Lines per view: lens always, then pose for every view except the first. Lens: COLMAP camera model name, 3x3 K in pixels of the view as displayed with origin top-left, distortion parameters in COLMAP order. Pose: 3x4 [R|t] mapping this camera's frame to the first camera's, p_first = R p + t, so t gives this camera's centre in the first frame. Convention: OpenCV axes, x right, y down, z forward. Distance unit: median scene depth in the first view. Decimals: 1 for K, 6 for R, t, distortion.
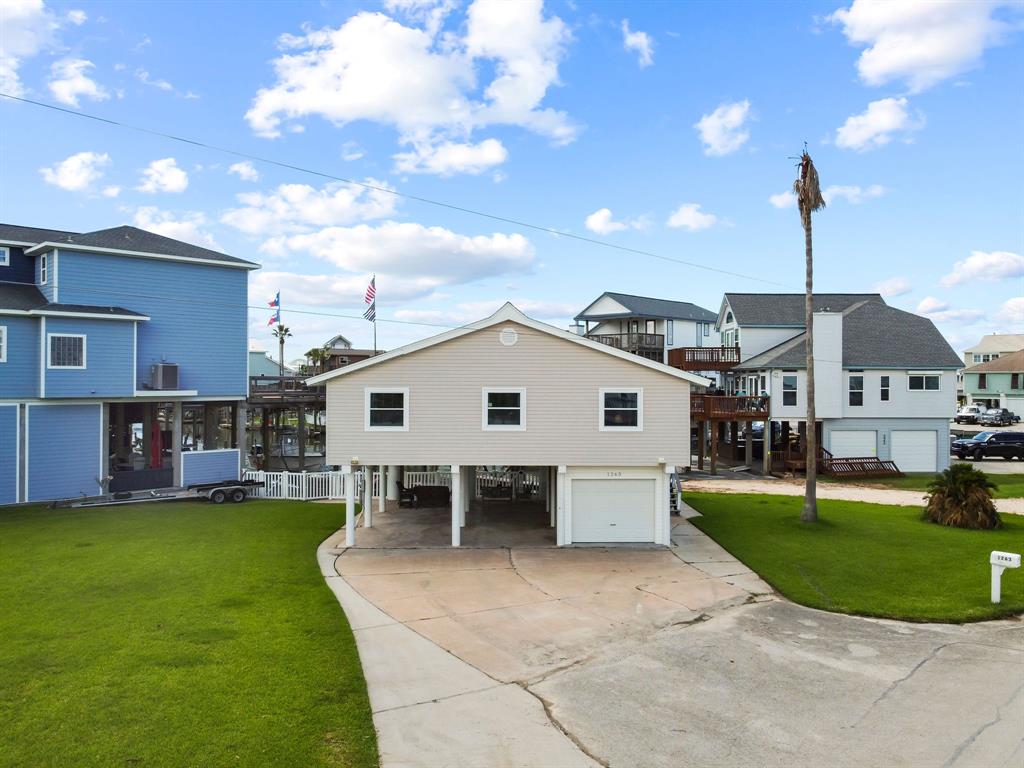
lens RADIAL K [[775.6, 0, 509.5], [0, 775.6, 380.1], [0, 0, 1]] dist [-0.005732, -0.003283]
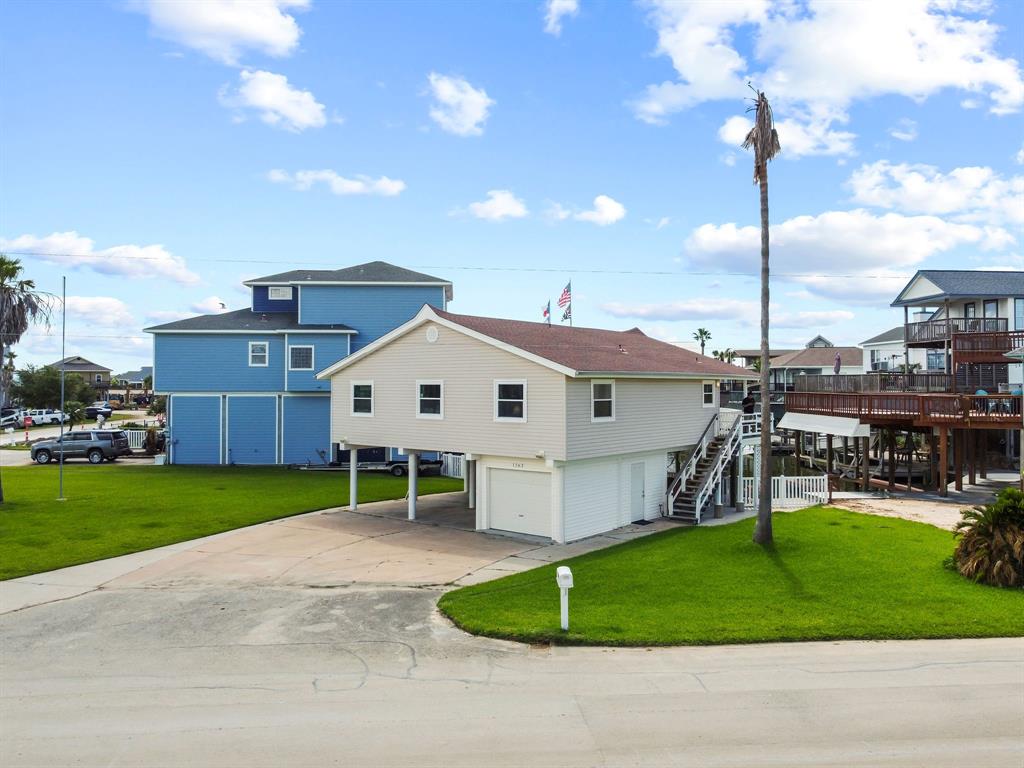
lens RADIAL K [[775.6, 0, 509.5], [0, 775.6, 380.1], [0, 0, 1]] dist [-0.005732, -0.003283]
pose [[0.759981, -0.007281, -0.649904, 0.799855], [0.003207, 0.999967, -0.007453, 0.018430], [0.649937, 0.003580, 0.759980, 0.231367]]
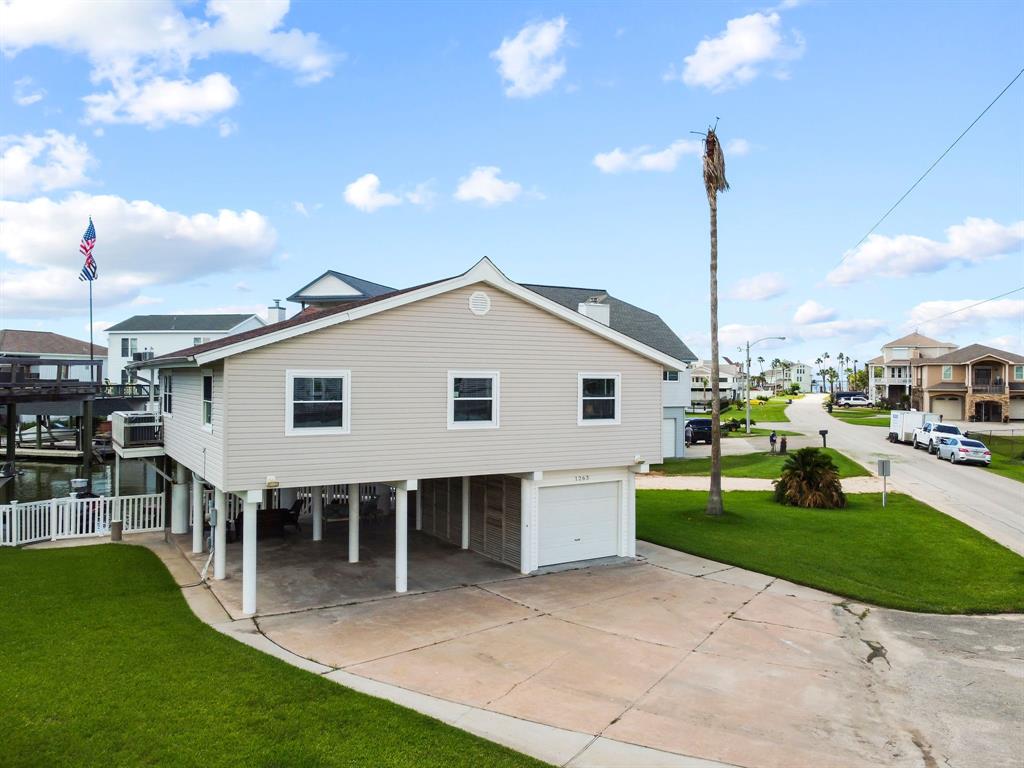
lens RADIAL K [[775.6, 0, 509.5], [0, 775.6, 380.1], [0, 0, 1]] dist [-0.005732, -0.003283]
pose [[0.862374, 0.002889, 0.506264, -0.354921], [-0.005430, 0.999979, 0.003543, 0.015431], [-0.506243, -0.005804, 0.862371, 0.339073]]
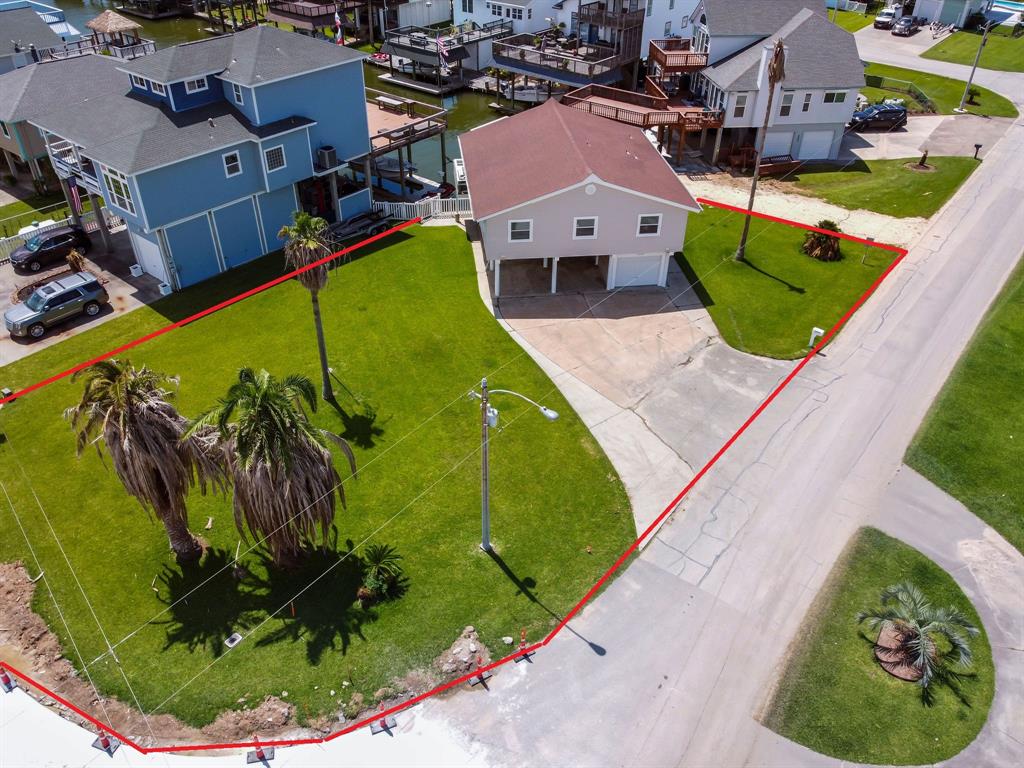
lens RADIAL K [[764.9, 0, 507.2], [0, 764.9, 367.4], [0, 0, 1]] dist [0.004771, 0.000043]
pose [[0.994386, -0.058953, 0.087866, -0.361929], [-0.003216, 0.813183, 0.581999, -0.729312], [-0.105762, -0.579014, 0.808429, -0.599996]]
